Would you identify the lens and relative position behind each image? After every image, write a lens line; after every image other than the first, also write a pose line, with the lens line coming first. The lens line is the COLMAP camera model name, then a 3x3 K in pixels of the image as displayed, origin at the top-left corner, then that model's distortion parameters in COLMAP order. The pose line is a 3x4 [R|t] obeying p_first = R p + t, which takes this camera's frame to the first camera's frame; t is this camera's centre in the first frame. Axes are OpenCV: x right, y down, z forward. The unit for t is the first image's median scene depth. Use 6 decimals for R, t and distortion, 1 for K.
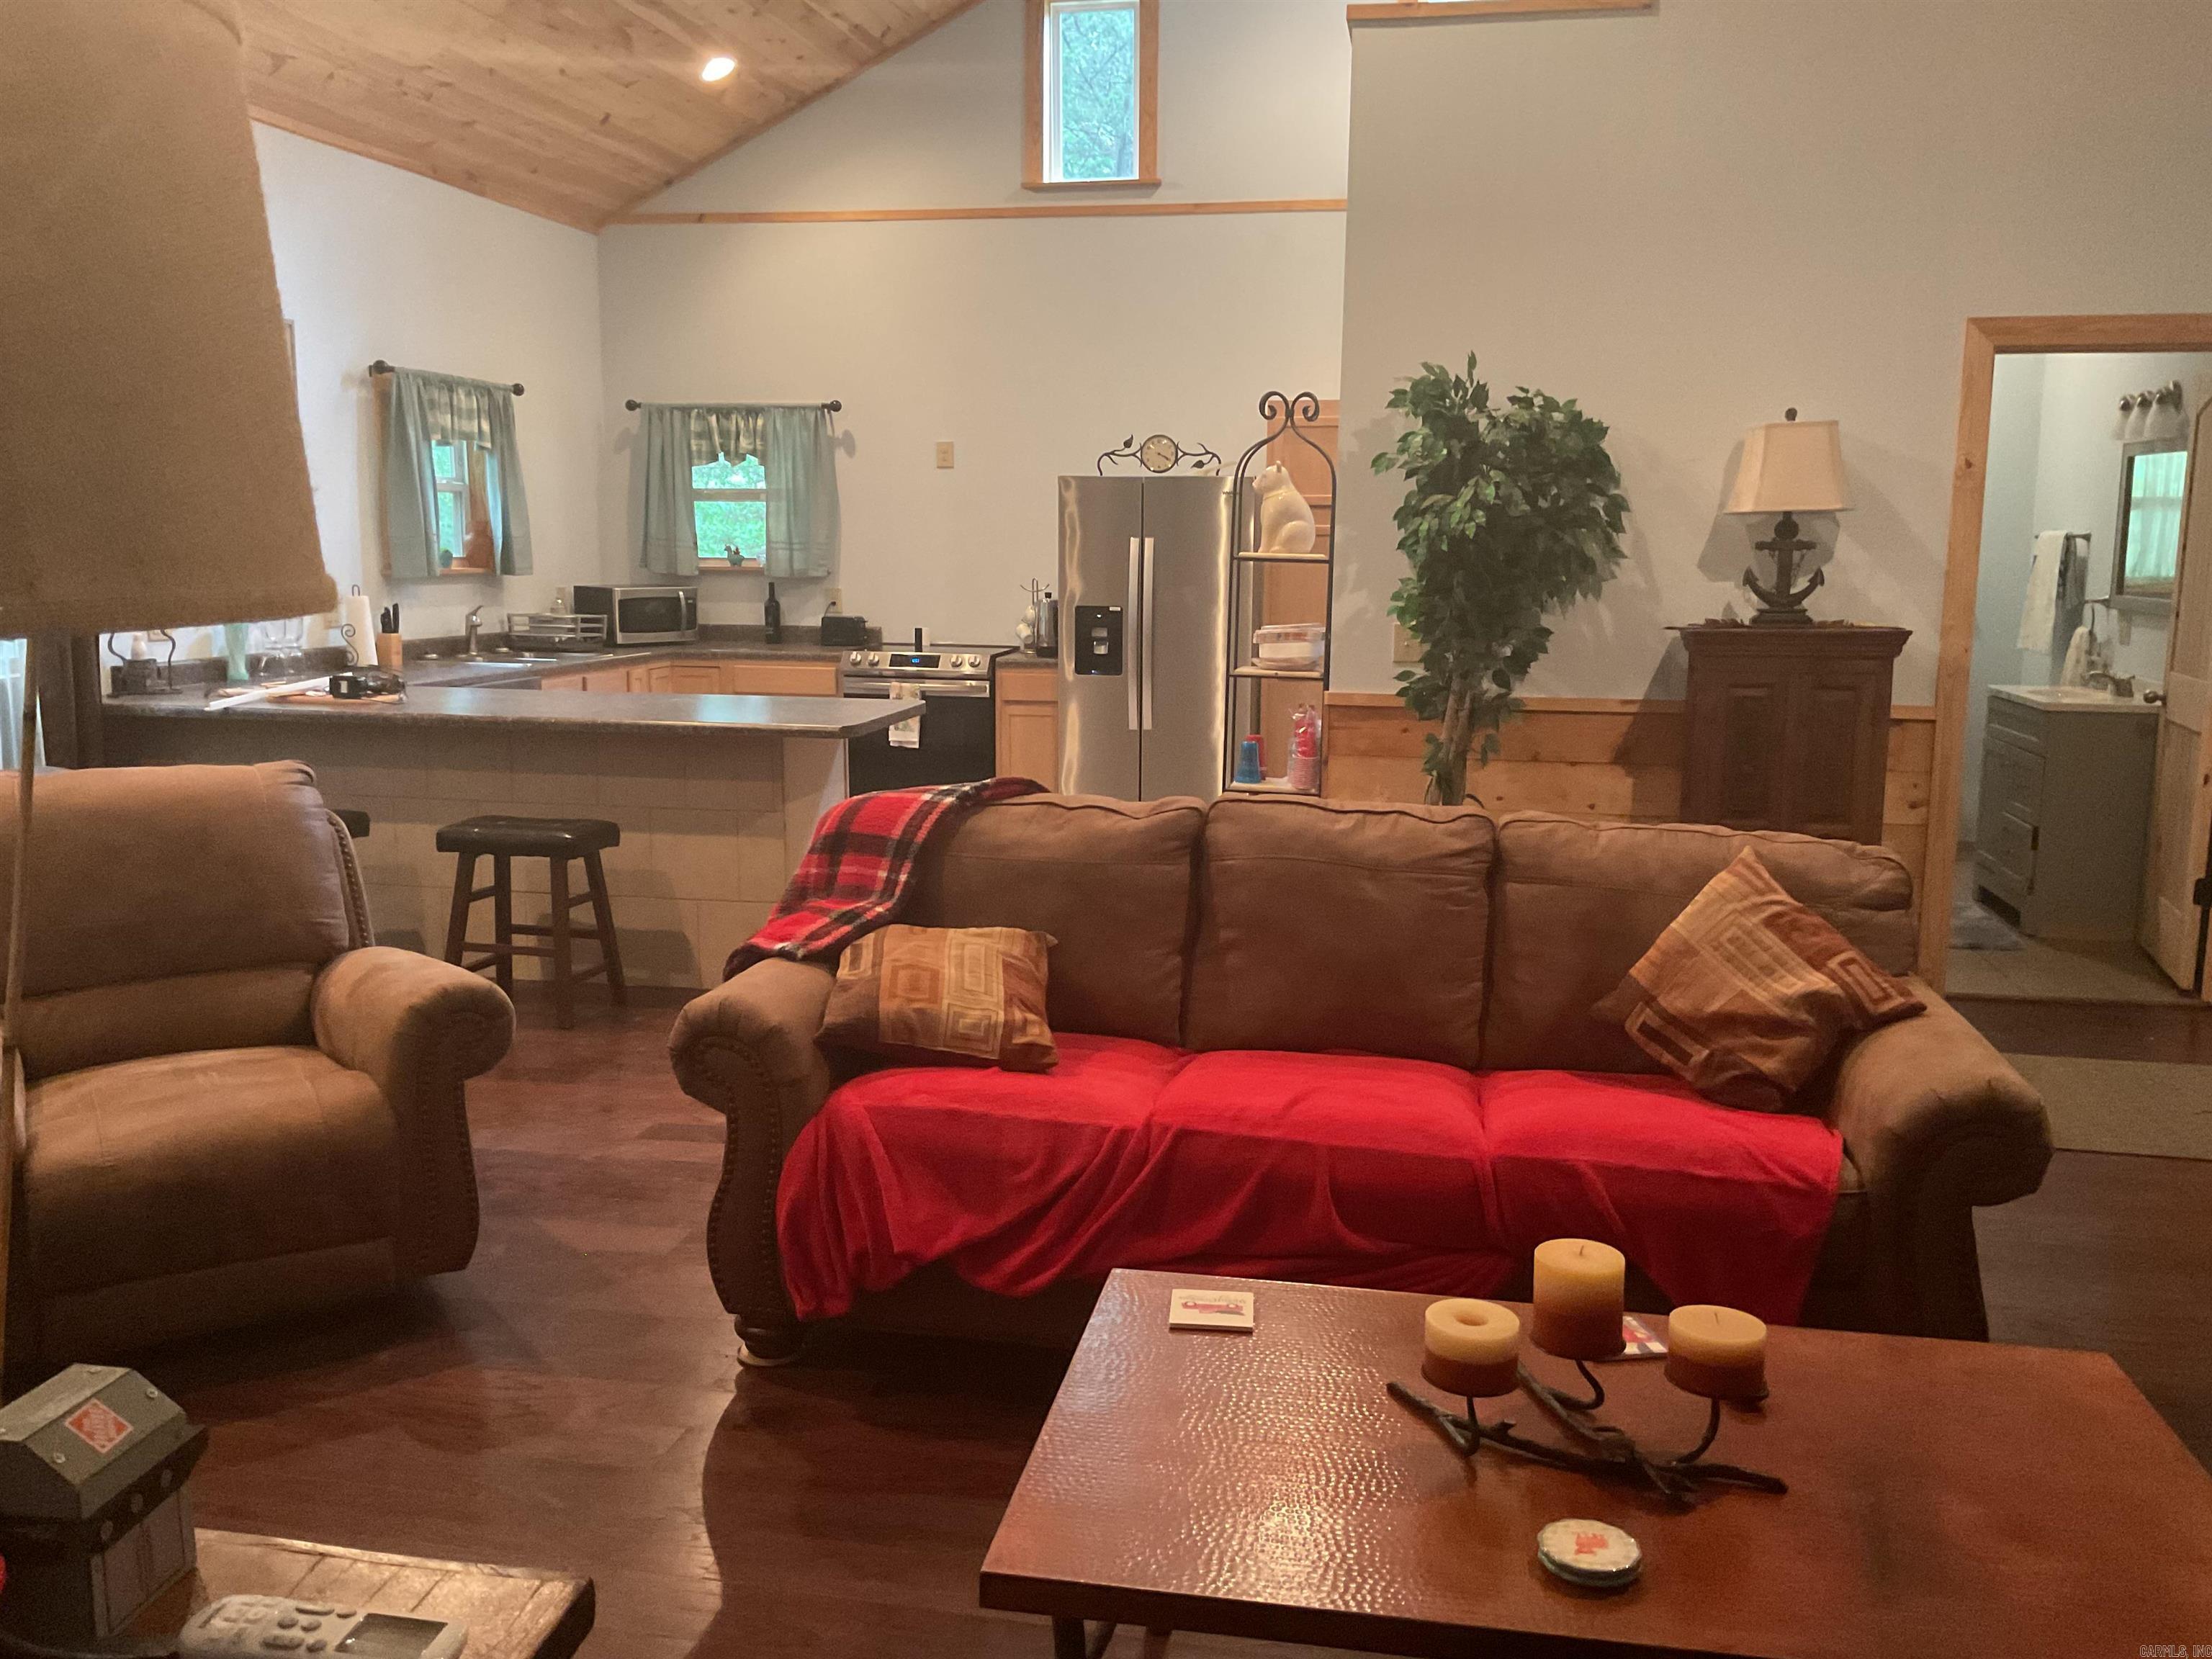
lens RADIAL K [[1832.9, 0, 1112.4], [0, 1832.9, 844.1], [0, 0, 1]] dist [0.076541, -0.143328]
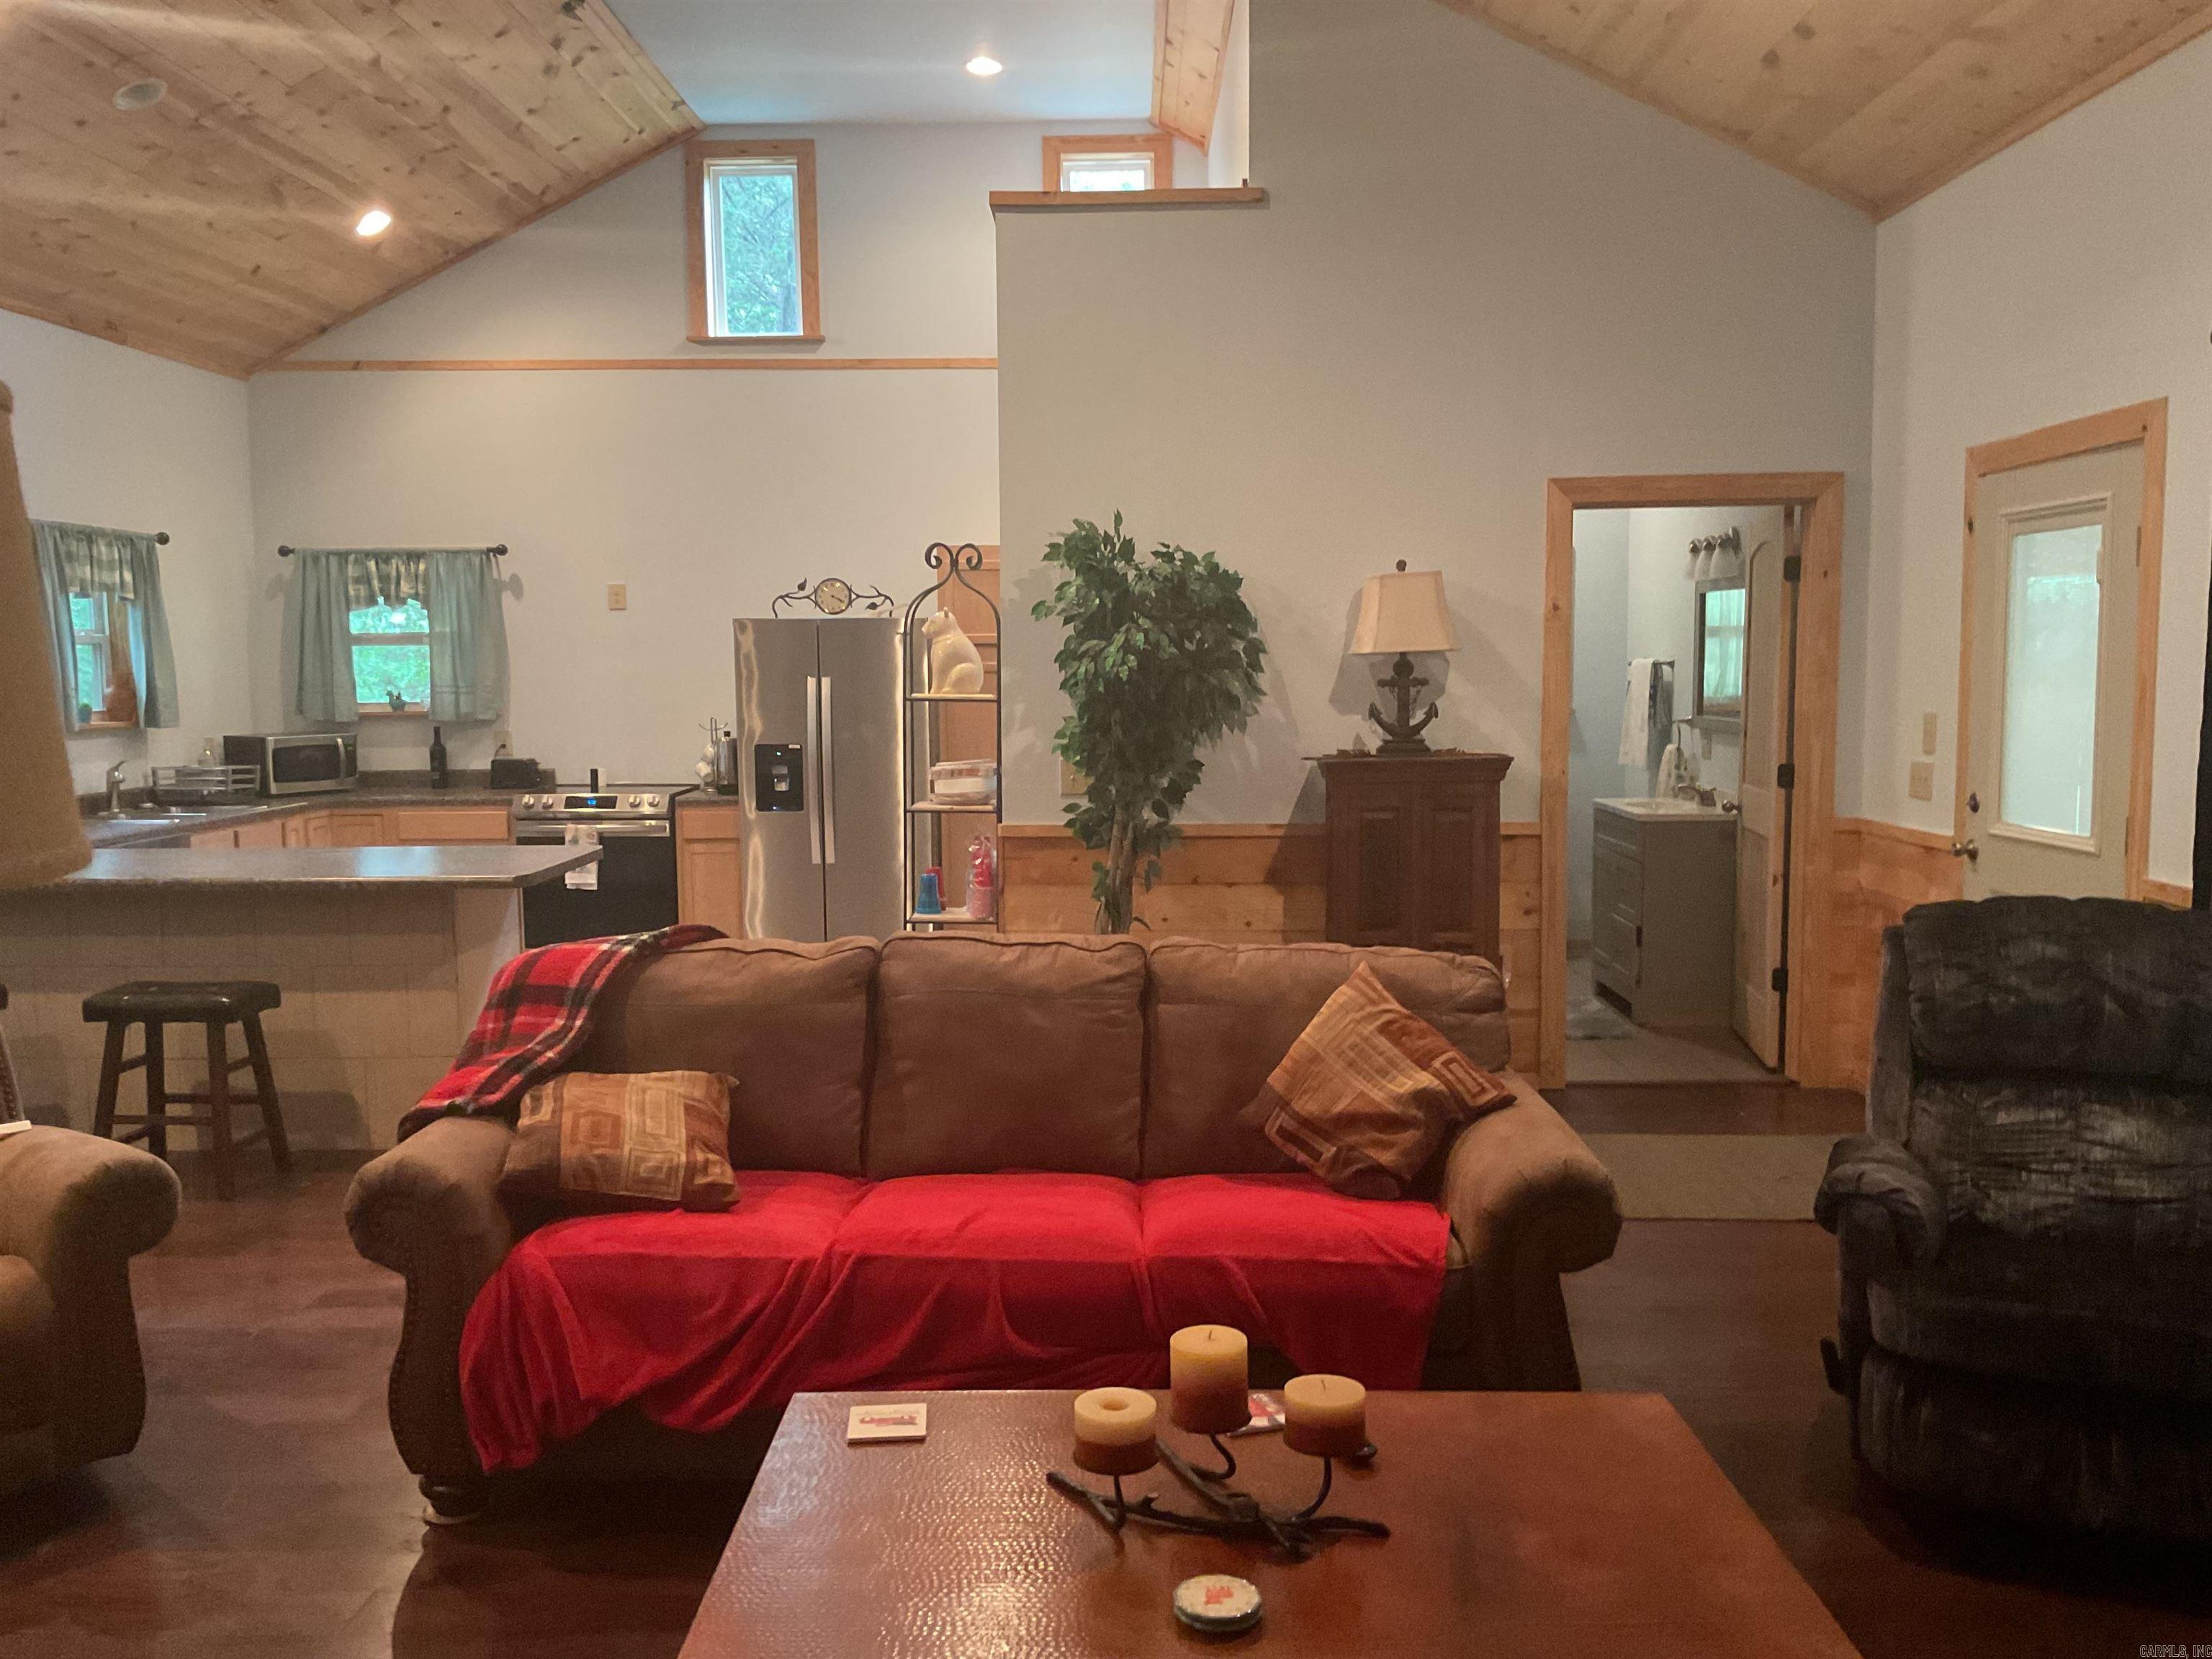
lens RADIAL K [[1832.9, 0, 1117.9], [0, 1832.9, 830.5], [0, 0, 1]] dist [0.076541, -0.143328]
pose [[0.984999, -0.032401, 0.169490, 0.004657], [0.044658, 0.996616, -0.069010, -0.003523], [-0.166680, 0.075544, 0.983113, -0.033899]]
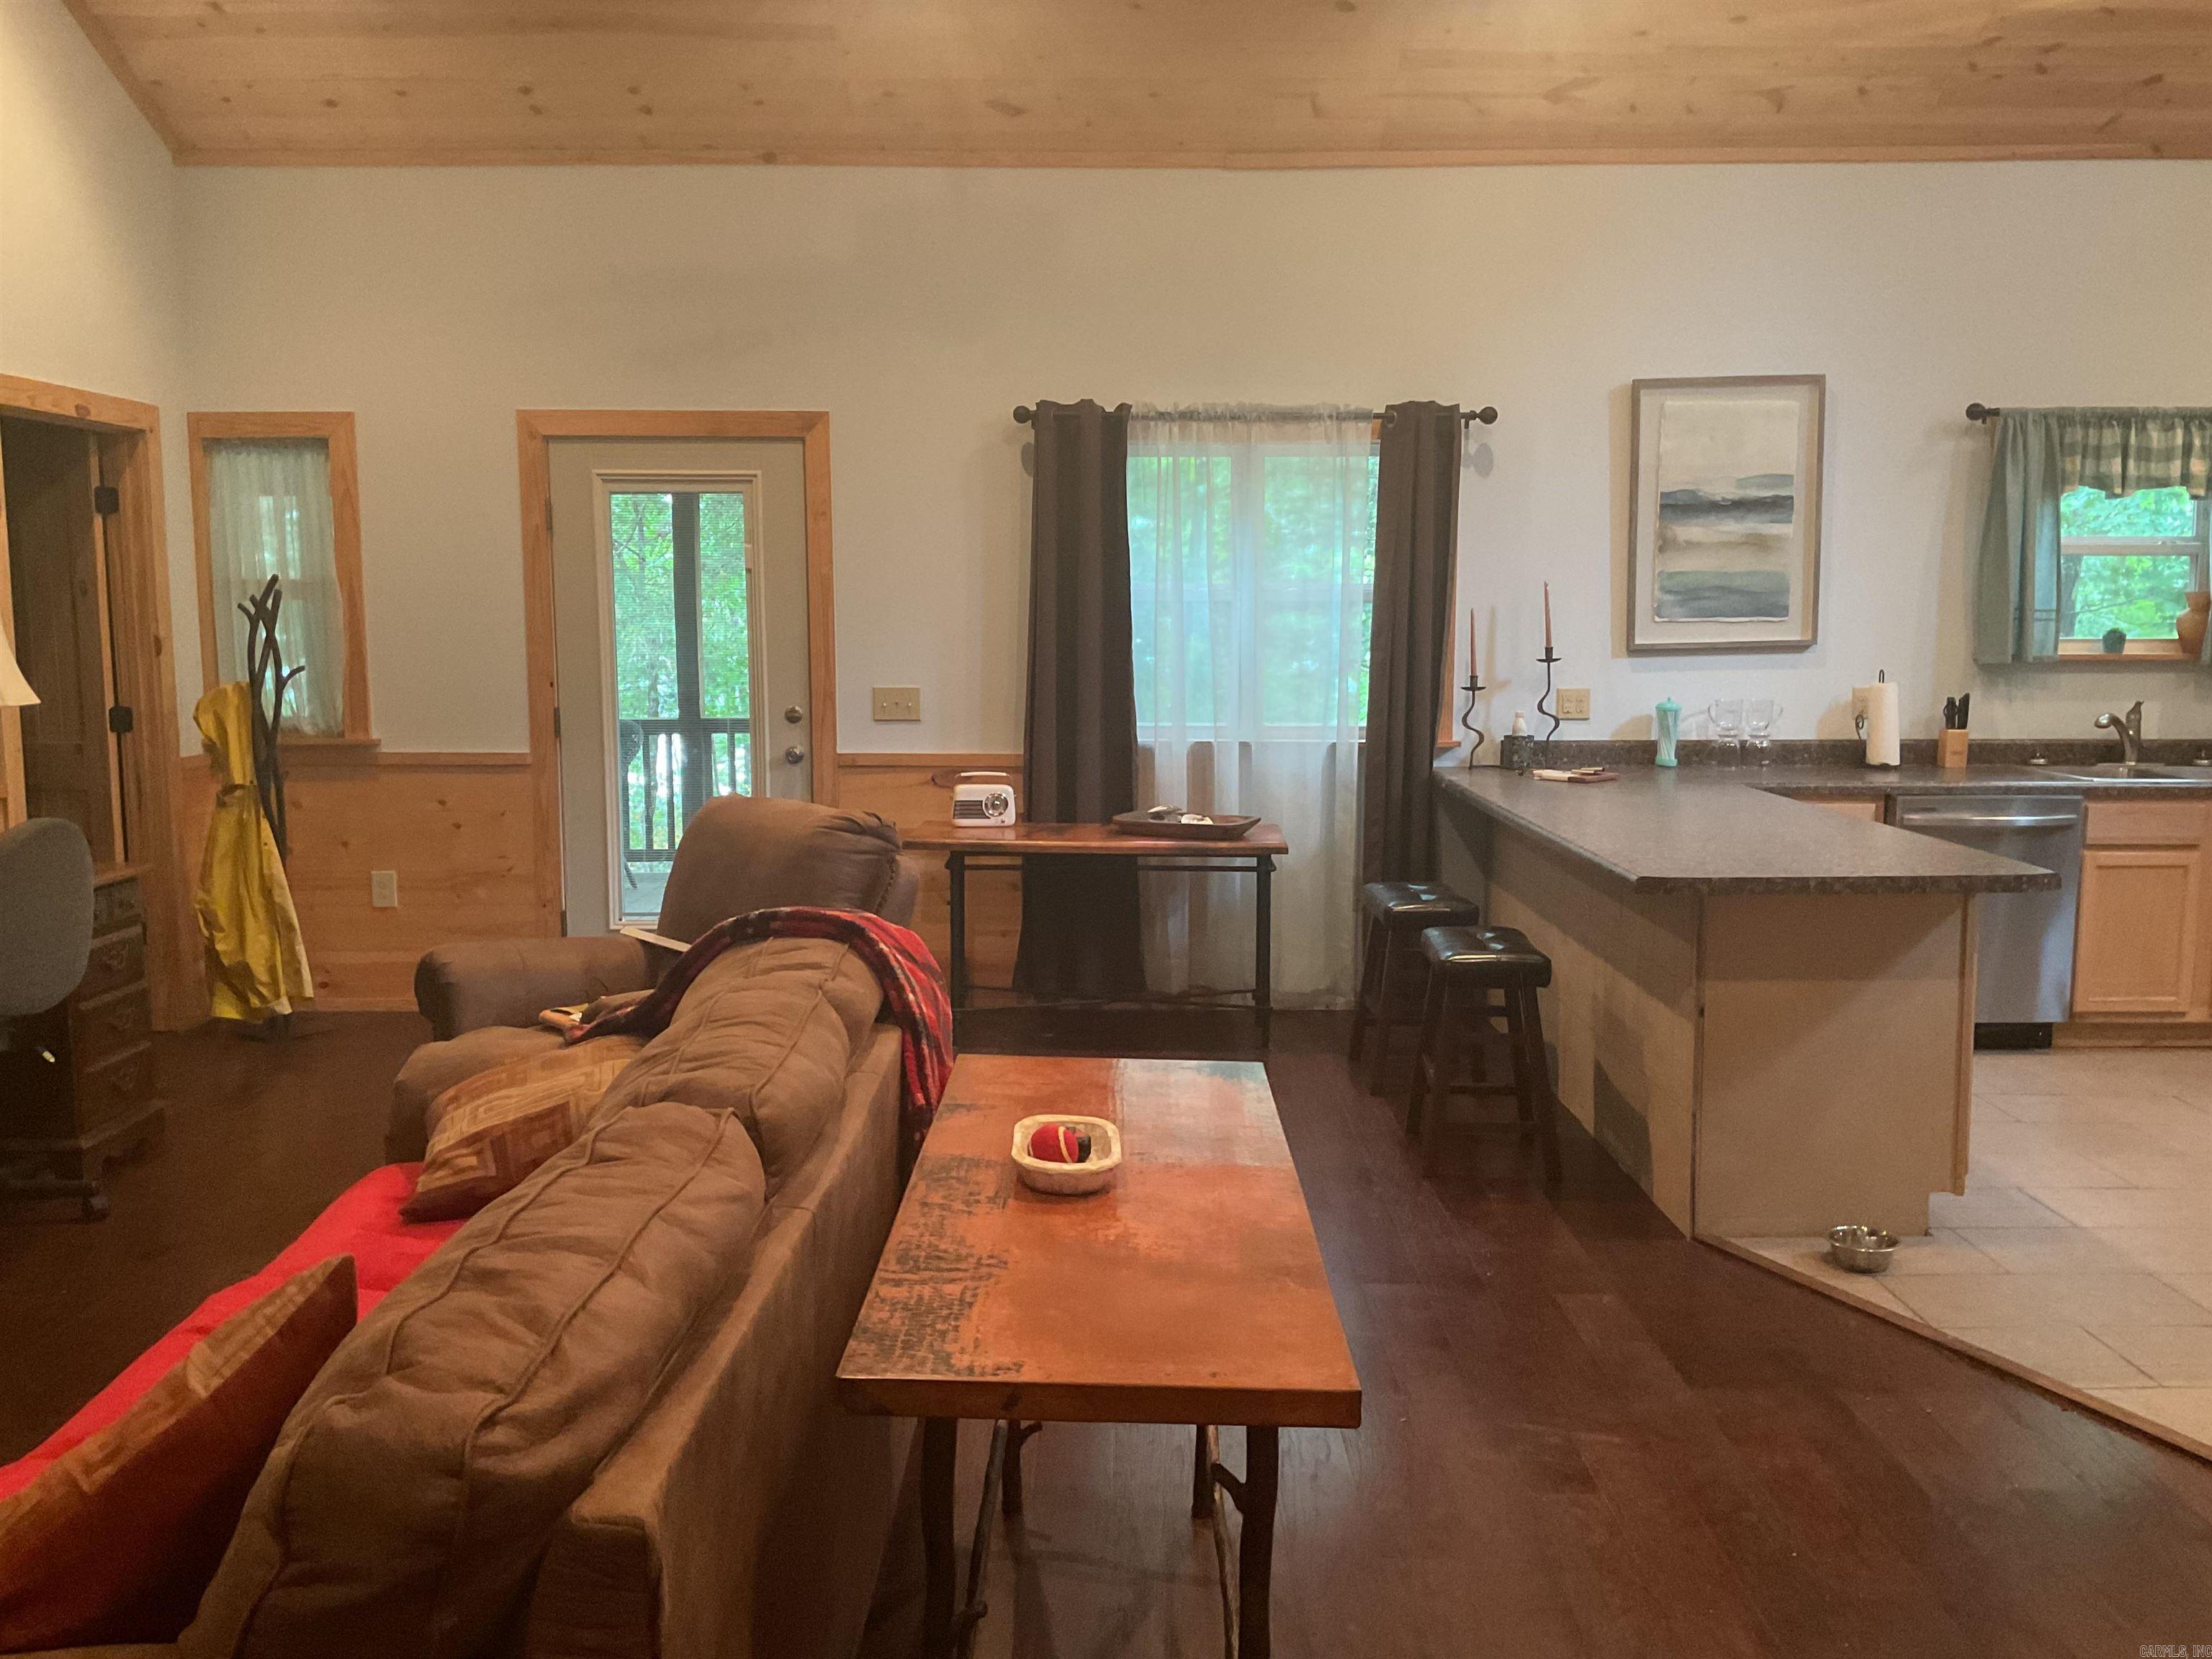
lens RADIAL K [[1832.9, 0, 1088.0], [0, 1832.9, 829.9], [0, 0, 1]] dist [0.076541, -0.143328]
pose [[0.167792, 0.101800, -0.980552, 0.381619], [-0.158033, 0.984568, 0.075175, -0.073434], [0.973073, 0.142346, 0.181291, 0.498103]]
